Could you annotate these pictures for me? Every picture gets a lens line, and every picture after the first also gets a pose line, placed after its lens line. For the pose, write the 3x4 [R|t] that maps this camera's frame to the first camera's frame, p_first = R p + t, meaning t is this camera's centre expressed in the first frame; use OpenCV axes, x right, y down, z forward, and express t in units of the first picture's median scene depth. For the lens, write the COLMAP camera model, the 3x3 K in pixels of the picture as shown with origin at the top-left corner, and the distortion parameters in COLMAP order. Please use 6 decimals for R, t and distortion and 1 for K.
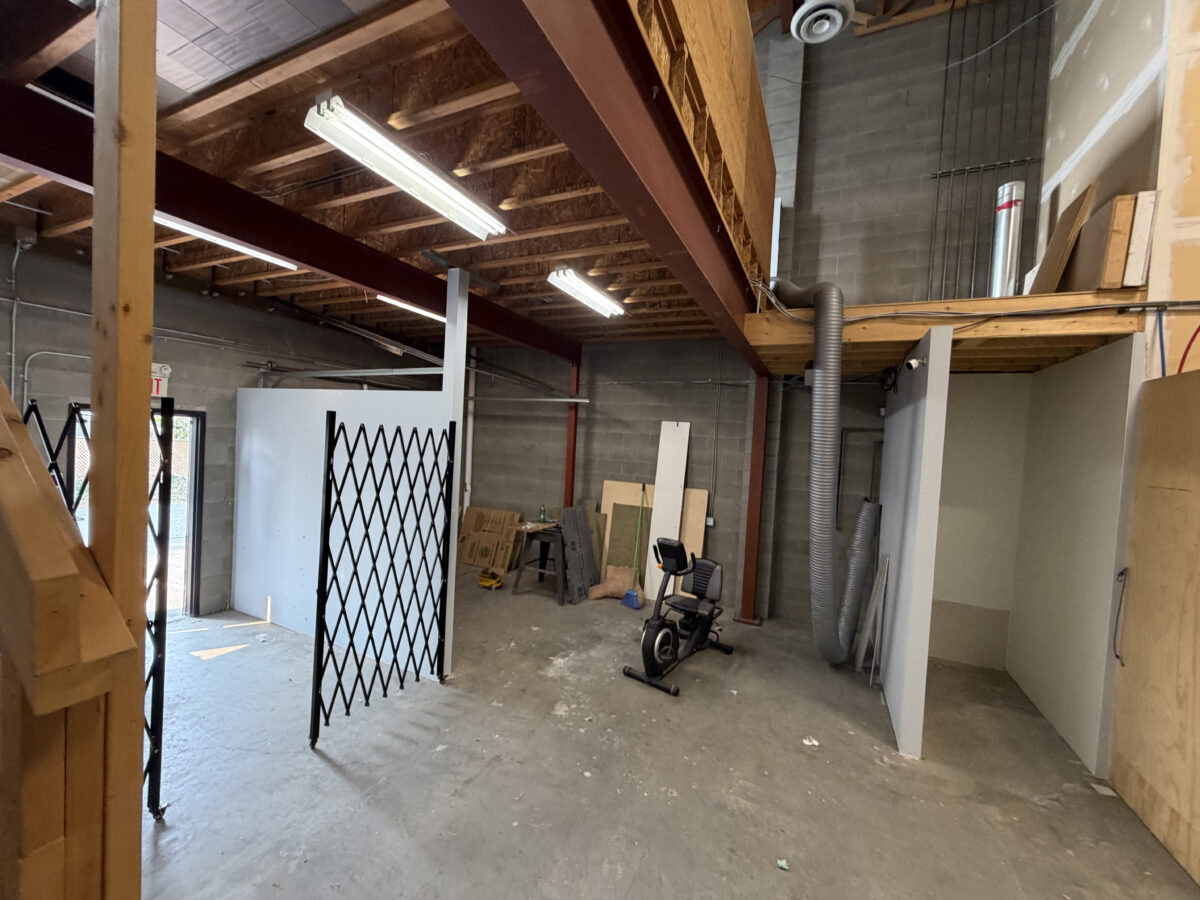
lens RADIAL K [[478.7, 0, 595.7], [0, 478.7, 452.2], [0, 0, 1]] dist [-0.001875, 0.000495]
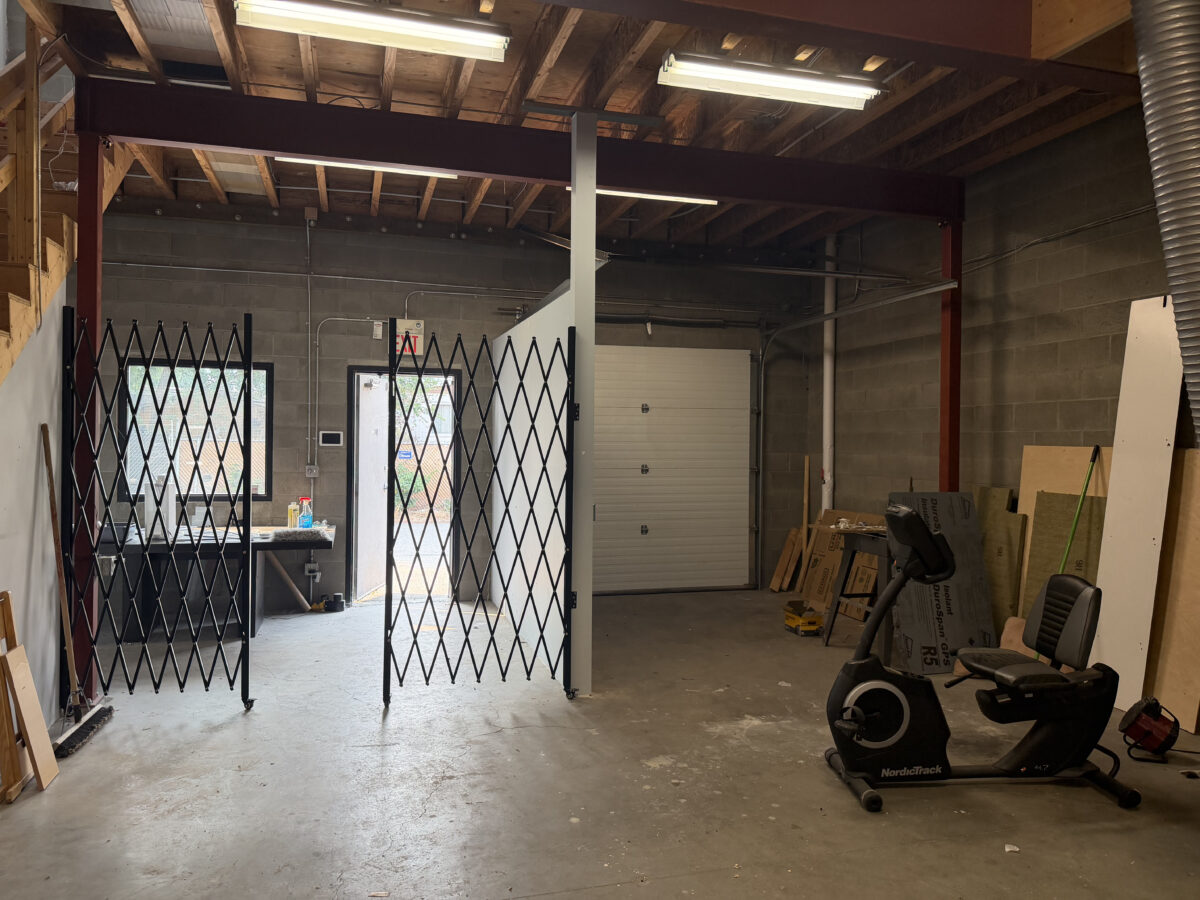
lens RADIAL K [[841.4, 0, 597.2], [0, 841.4, 444.4], [0, 0, 1]] dist [0.087756, -0.117511]
pose [[0.663858, -0.043266, -0.746606, 0.622002], [0.005429, 0.998578, -0.053040, 0.167546], [0.747839, 0.031158, 0.663149, 0.182721]]
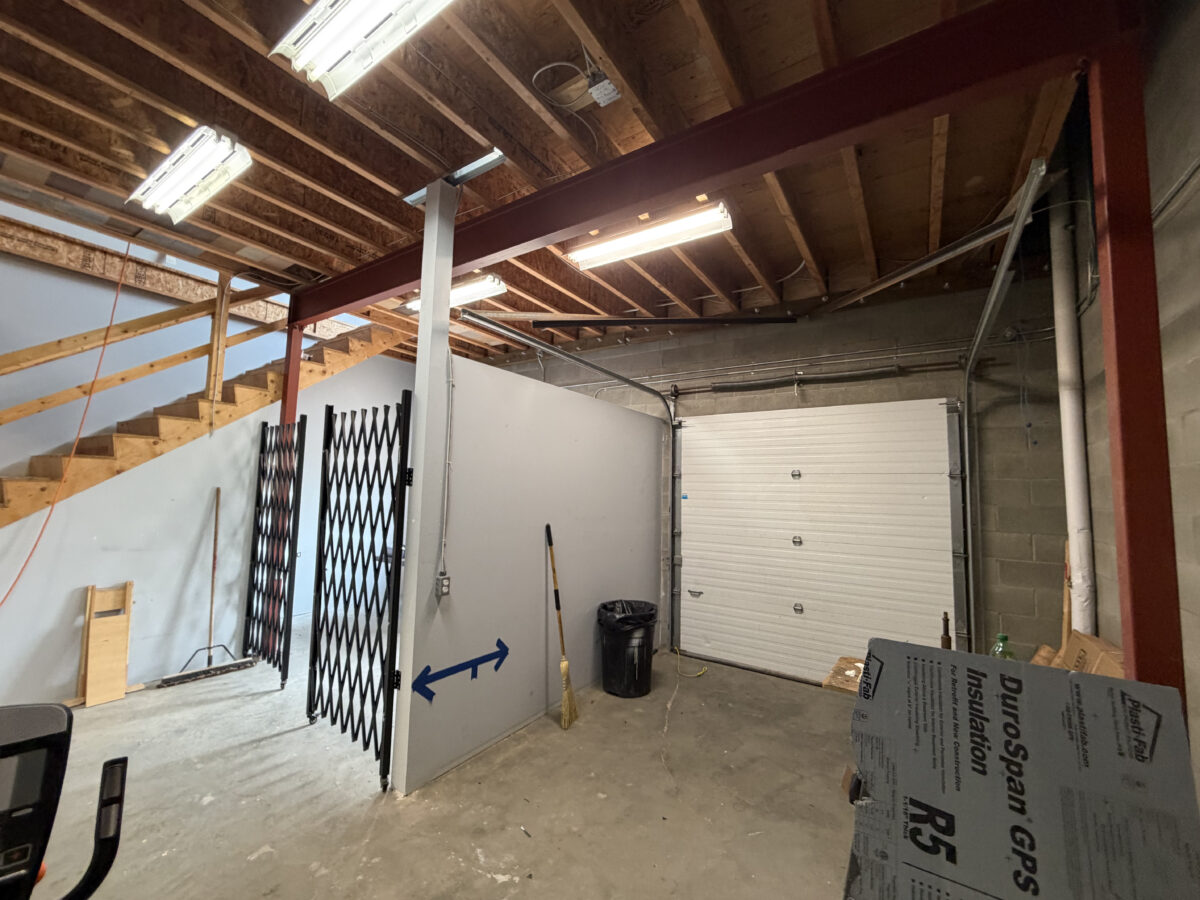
lens RADIAL K [[478.7, 0, 595.7], [0, 478.7, 452.2], [0, 0, 1]] dist [-0.001875, 0.000495]
pose [[-0.145507, -0.136094, -0.979952, 0.319593], [-0.061028, 0.989842, -0.128406, 0.090875], [0.987473, 0.041121, -0.152335, 1.300824]]
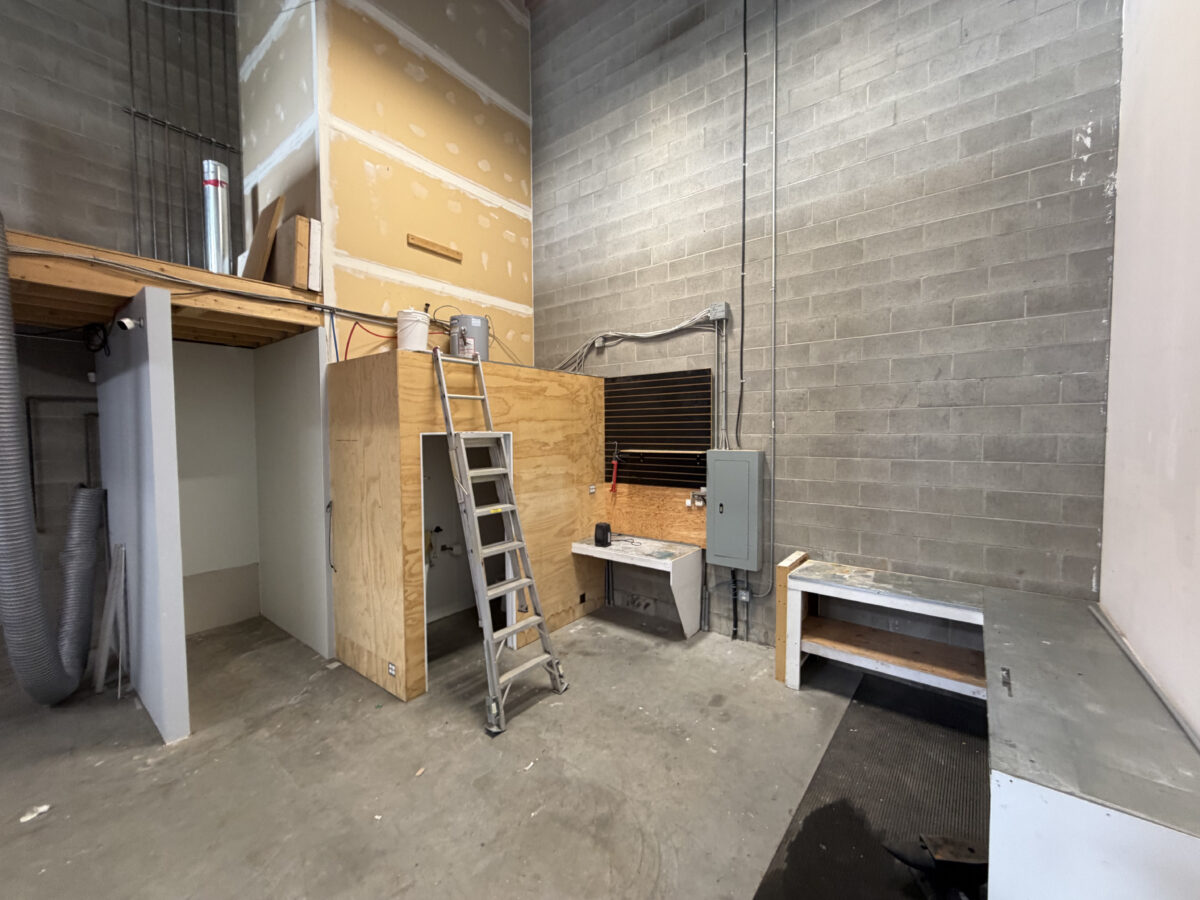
lens RADIAL K [[479.1, 0, 596.4], [0, 479.1, 452.5], [0, 0, 1]] dist [0.000292, 0.000516]
pose [[0.223935, -0.099656, 0.969496, -0.024241], [0.043344, 0.994793, 0.092245, 0.007534], [-0.973640, 0.021365, 0.227088, -0.038418]]
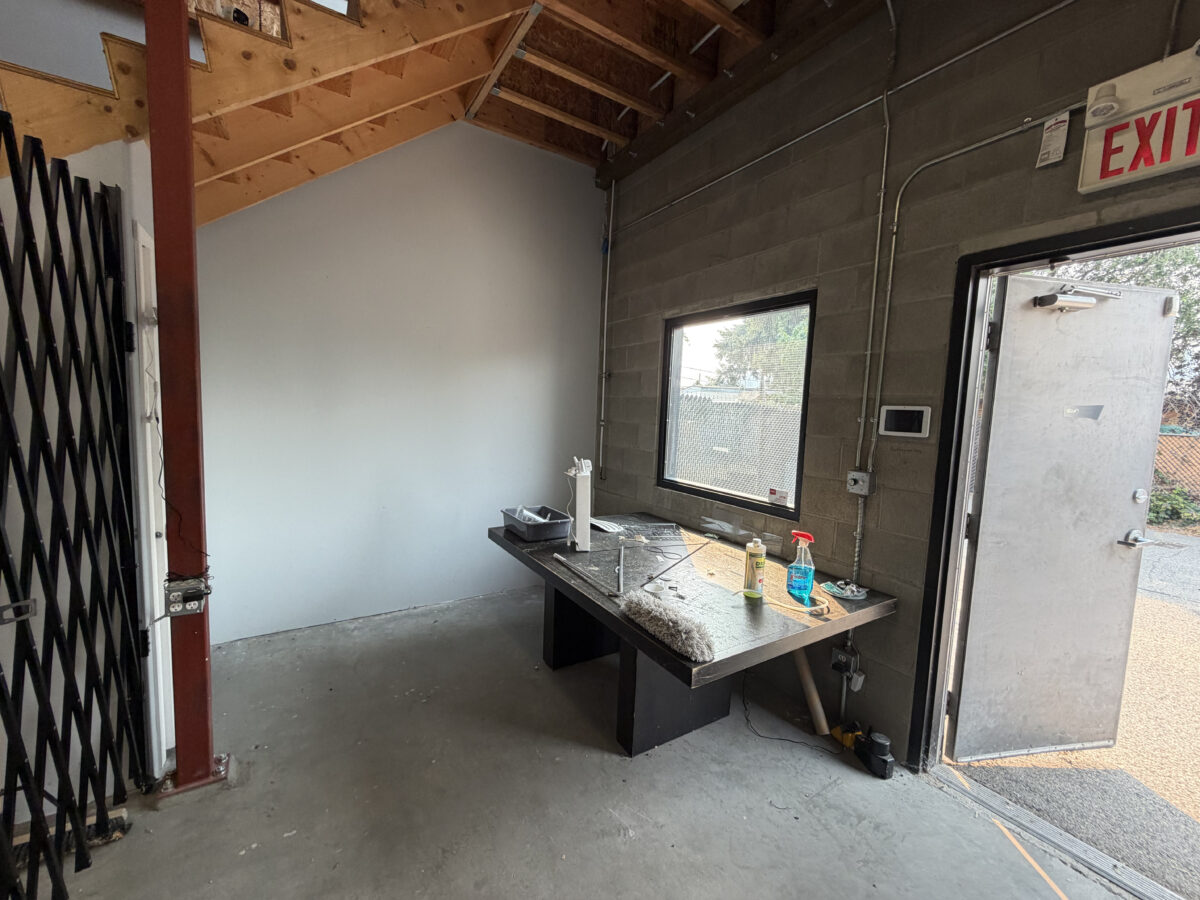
lens RADIAL K [[478.7, 0, 595.7], [0, 478.7, 452.2], [0, 0, 1]] dist [-0.001875, 0.000495]
pose [[-0.538230, -0.000712, -0.842797, -0.511358], [-0.090076, 0.994320, 0.056684, 0.089231], [0.837970, 0.106425, -0.535238, 0.953913]]
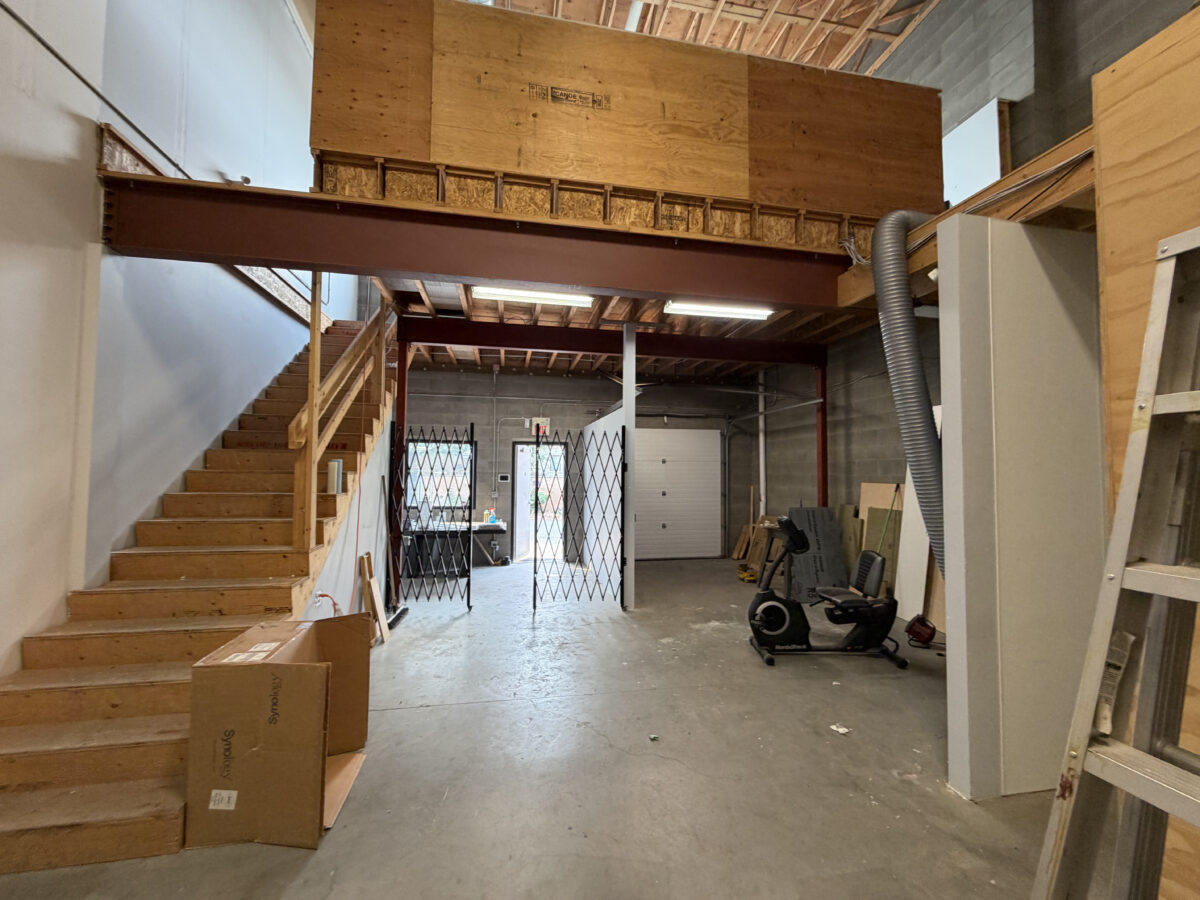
lens RADIAL K [[478.7, 0, 595.7], [0, 478.7, 452.2], [0, 0, 1]] dist [-0.001875, 0.000495]
pose [[0.588688, -0.083172, -0.804070, 0.767078], [0.001647, 0.994814, -0.101696, 0.154138], [0.808359, 0.058543, 0.585772, 0.075324]]
